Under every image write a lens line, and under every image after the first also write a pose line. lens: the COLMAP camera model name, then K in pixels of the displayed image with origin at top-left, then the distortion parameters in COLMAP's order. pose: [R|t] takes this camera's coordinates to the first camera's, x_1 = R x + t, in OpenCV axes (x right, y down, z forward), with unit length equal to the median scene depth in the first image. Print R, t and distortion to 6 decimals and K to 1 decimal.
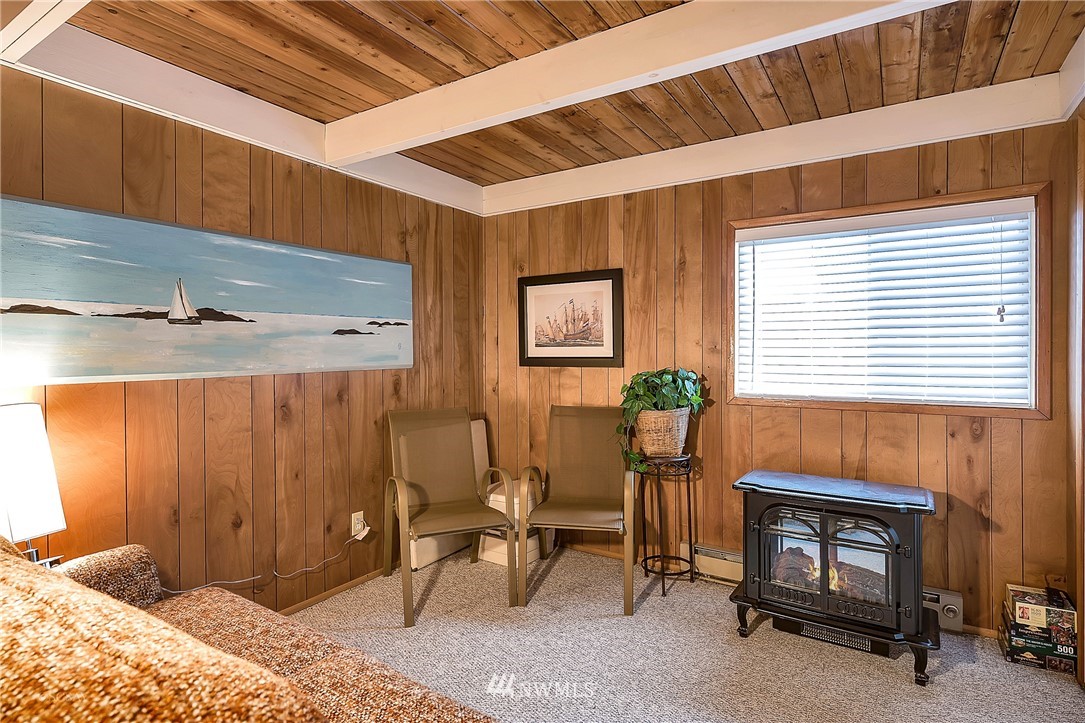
lens RADIAL K [[570.6, 0, 541.9], [0, 570.6, 355.9], [0, 0, 1]] dist [0.018879, -0.000204]
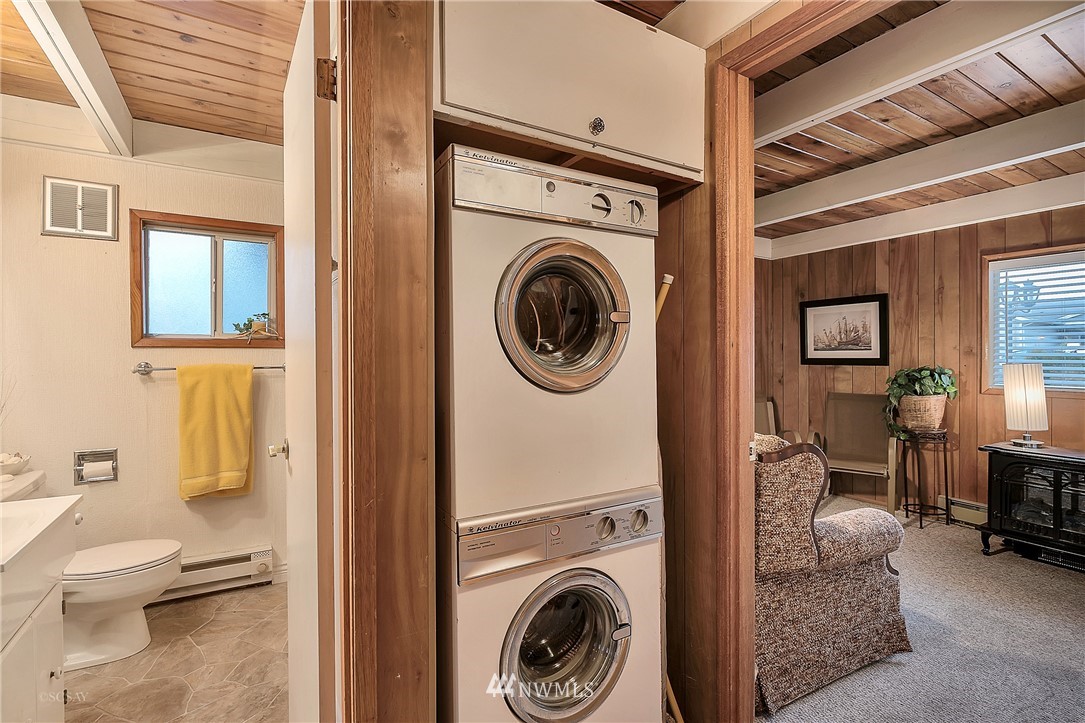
lens RADIAL K [[508.2, 0, 538.3], [0, 508.2, 357.7], [0, 0, 1]] dist [-0.010703, 0.000833]
pose [[0.891438, 0.002946, -0.453133, -0.059082], [-0.004244, 0.999989, -0.001849, 0.006890], [0.453123, 0.003571, 0.891441, -0.483500]]
